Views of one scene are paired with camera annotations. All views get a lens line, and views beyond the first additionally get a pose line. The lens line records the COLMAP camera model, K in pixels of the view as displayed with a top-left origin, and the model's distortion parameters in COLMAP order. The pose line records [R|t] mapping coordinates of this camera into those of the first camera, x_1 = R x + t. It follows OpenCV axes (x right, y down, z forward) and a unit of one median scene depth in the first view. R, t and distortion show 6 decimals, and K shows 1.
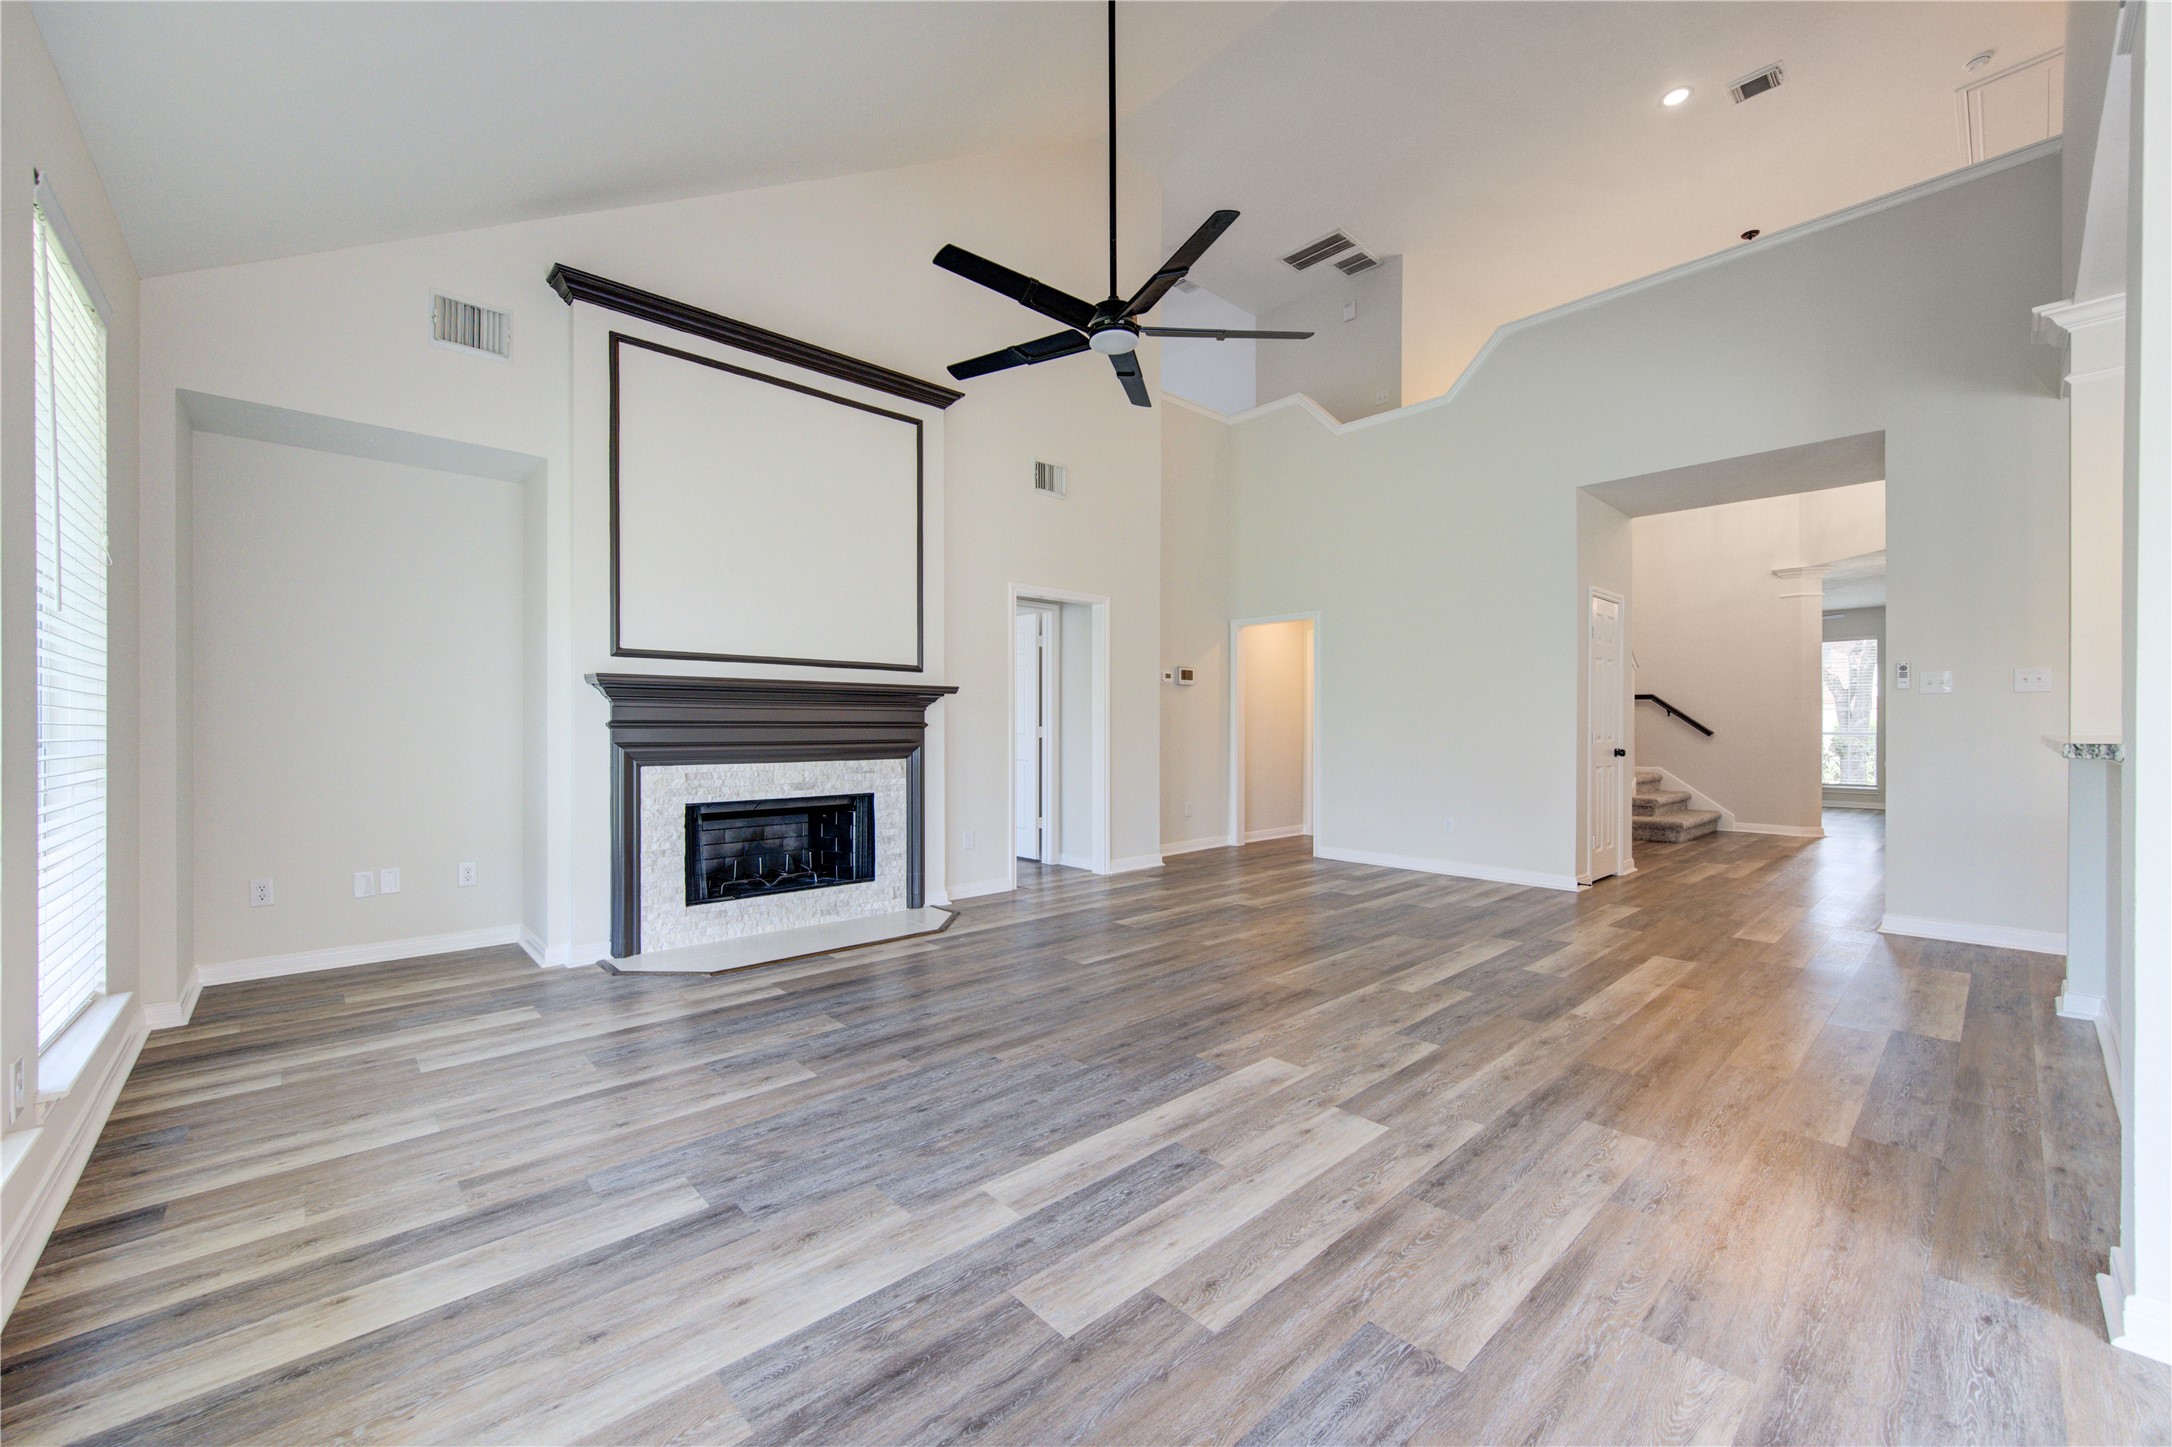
lens RADIAL K [[863.2, 0, 1108.3], [0, 863.2, 730.3], [0, 0, 1]] dist [-0.000361, 0.000169]
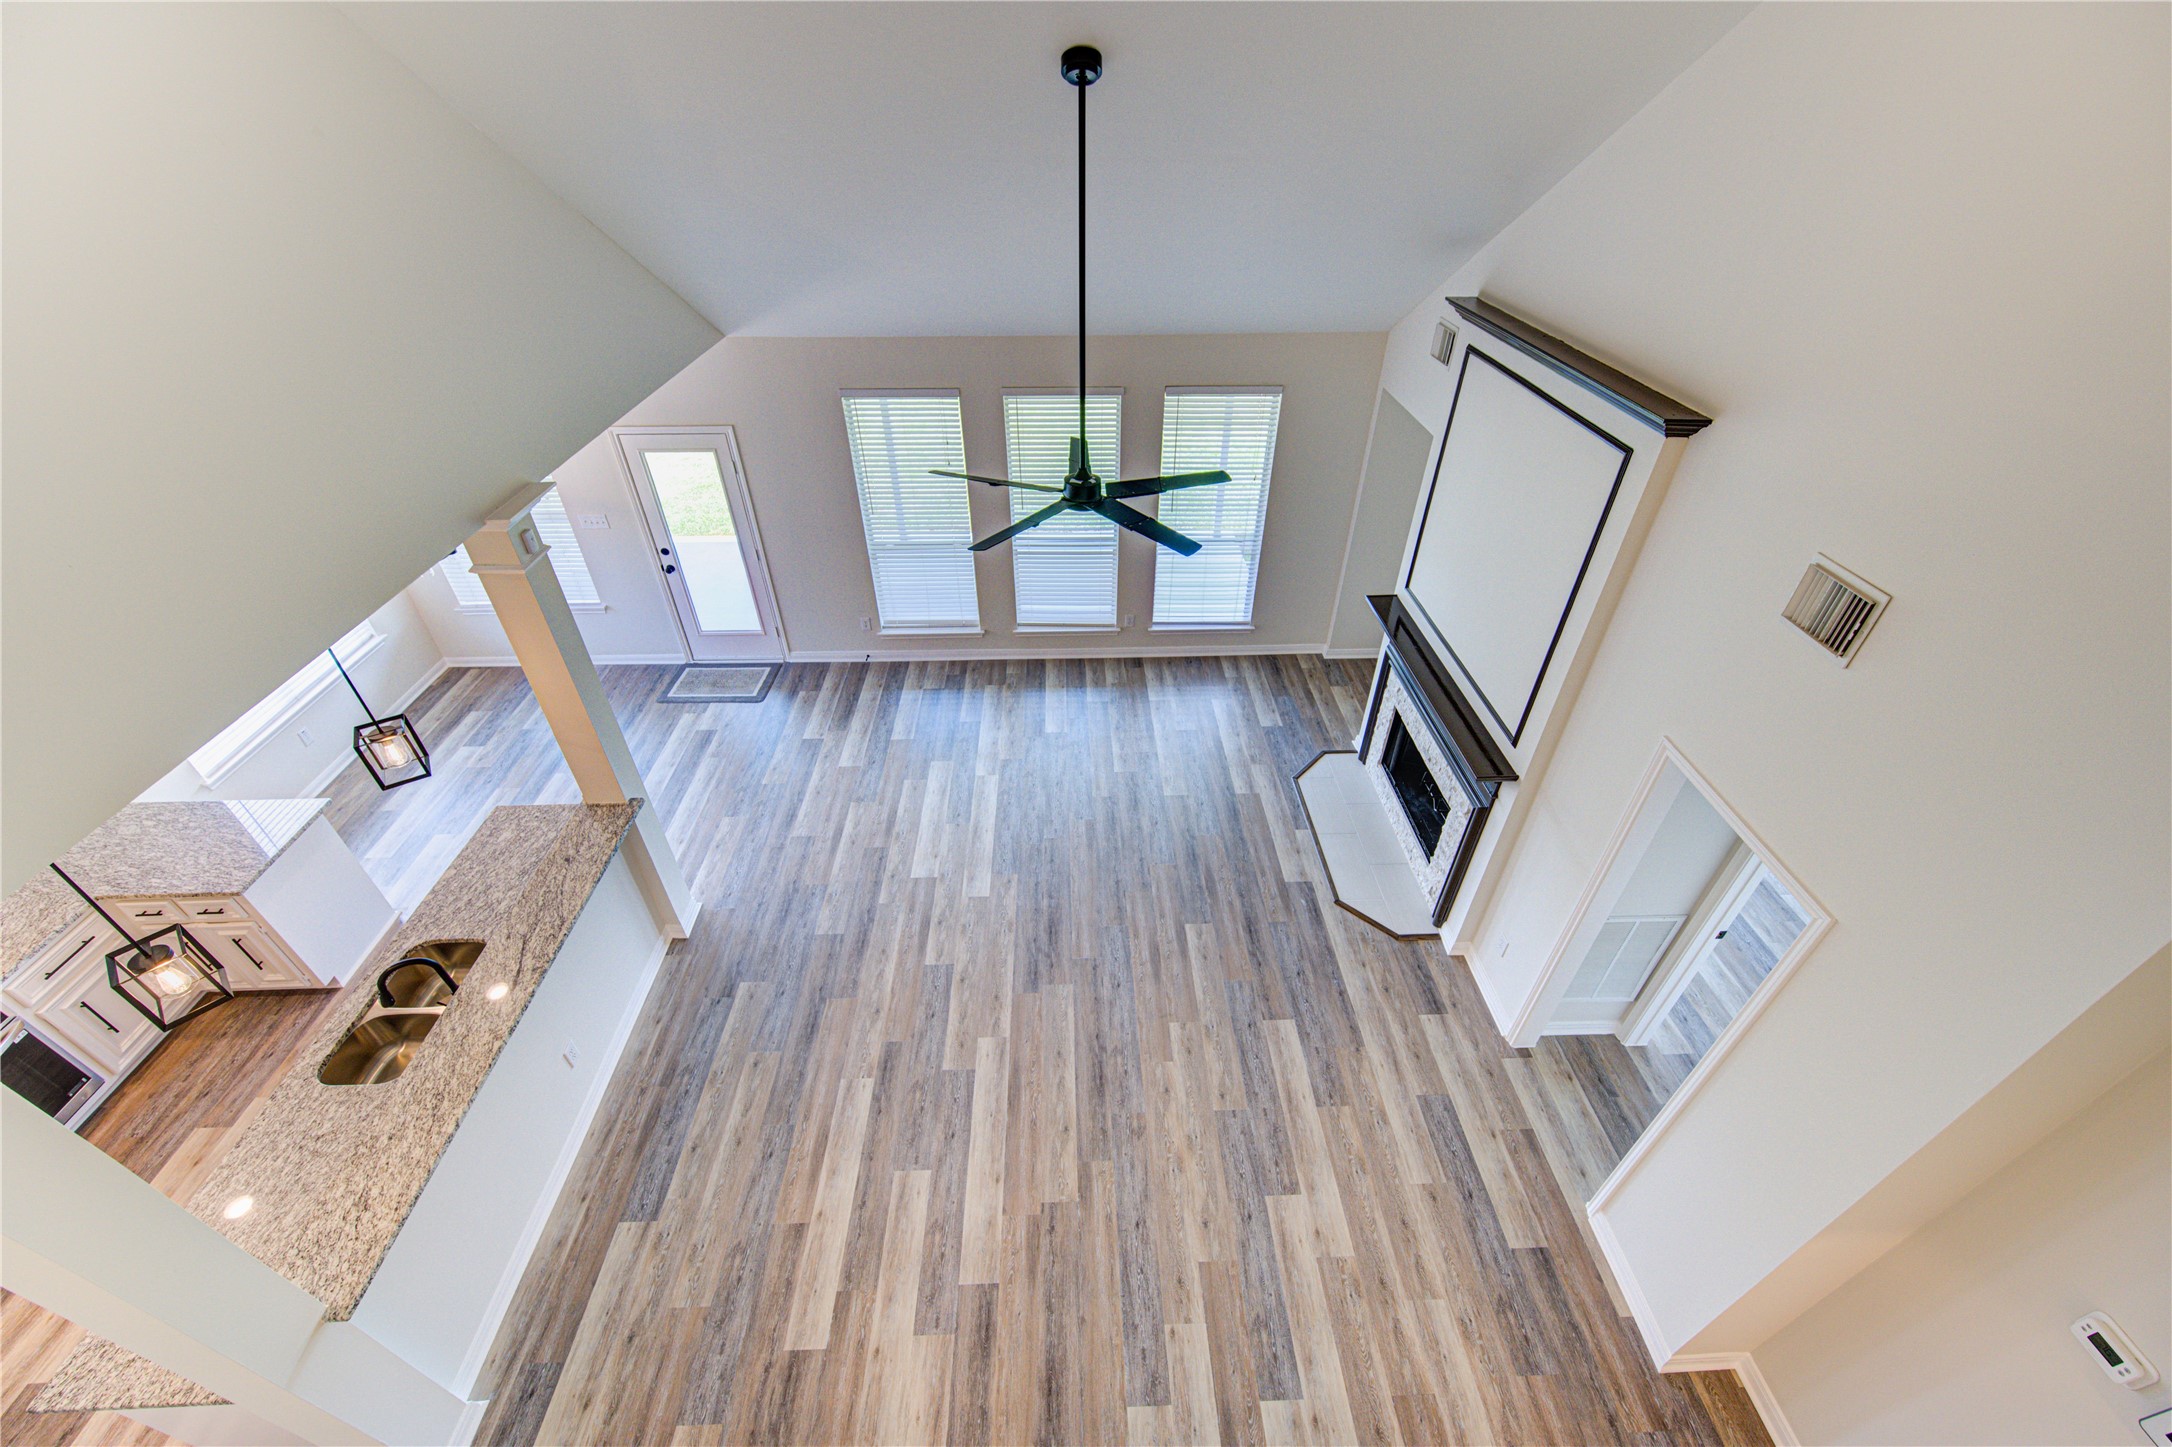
lens RADIAL K [[855.2, 0, 1074.3], [0, 855.2, 734.0], [0, 0, 1]] dist [-0.002066, -0.000412]
pose [[-0.681423, 0.454163, -0.573932, 0.714456], [0.010395, 0.790105, 0.612883, -0.774196], [0.731816, 0.411667, -0.543117, 1.468296]]
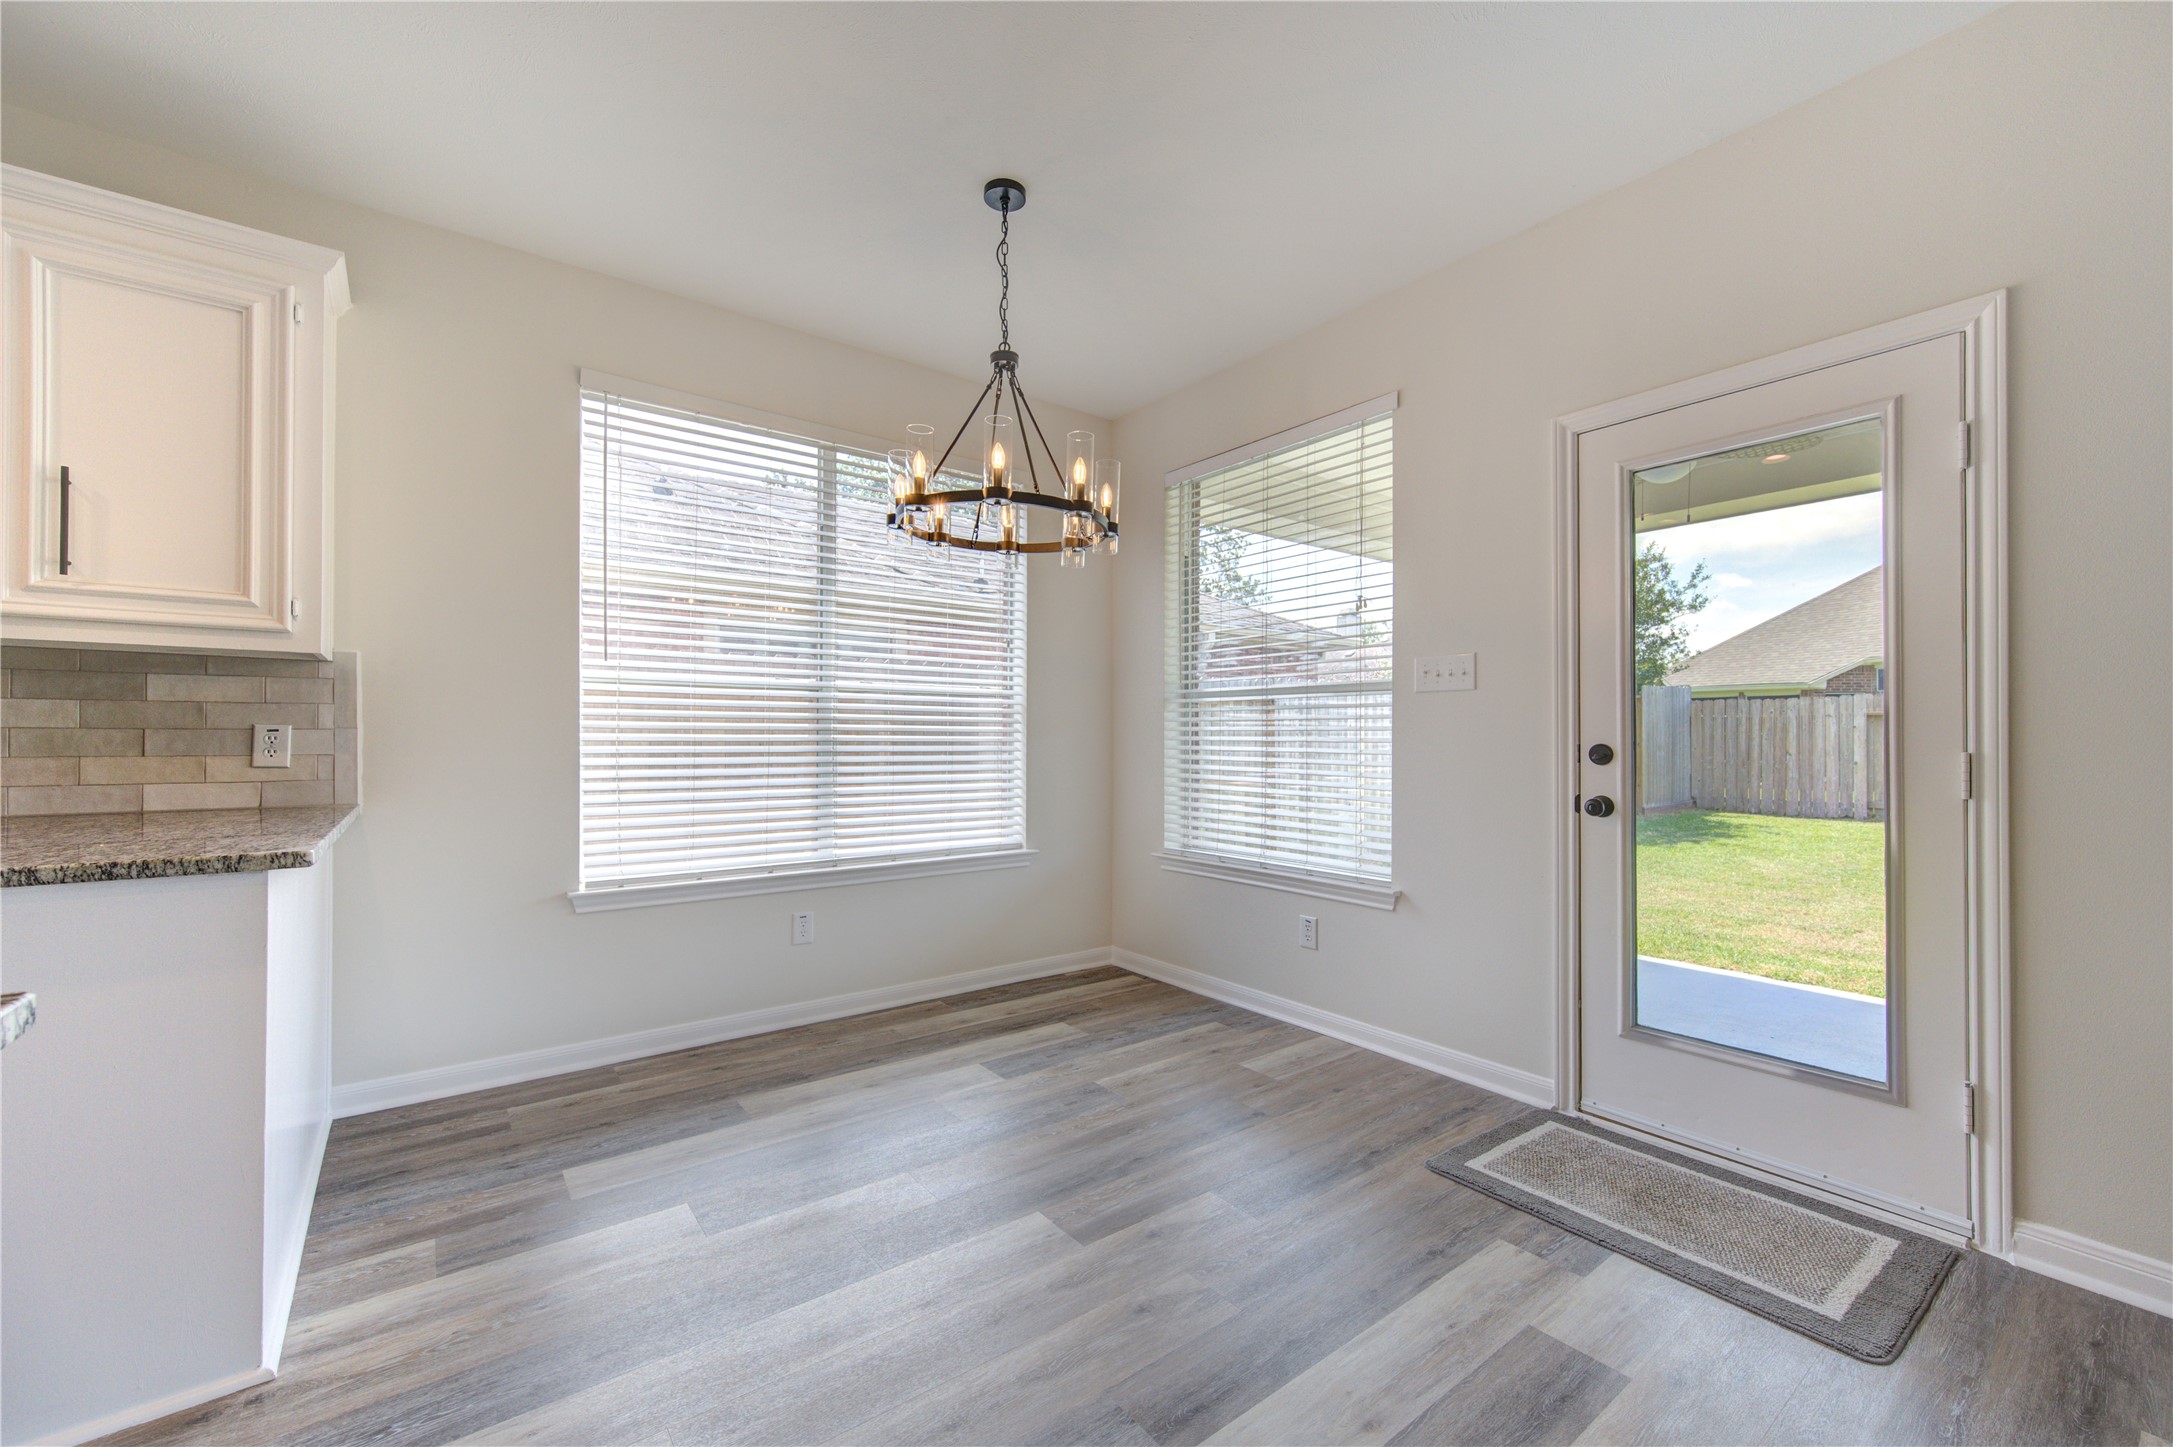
lens RADIAL K [[831.5, 0, 1107.5], [0, 831.5, 731.4], [0, 0, 1]] dist [0.000083, -0.000039]
pose [[-0.993612, -0.002901, 0.112812, 0.375517], [-0.003362, 0.999987, -0.003892, -0.001423], [-0.112800, -0.004247, -0.993609, 0.362888]]
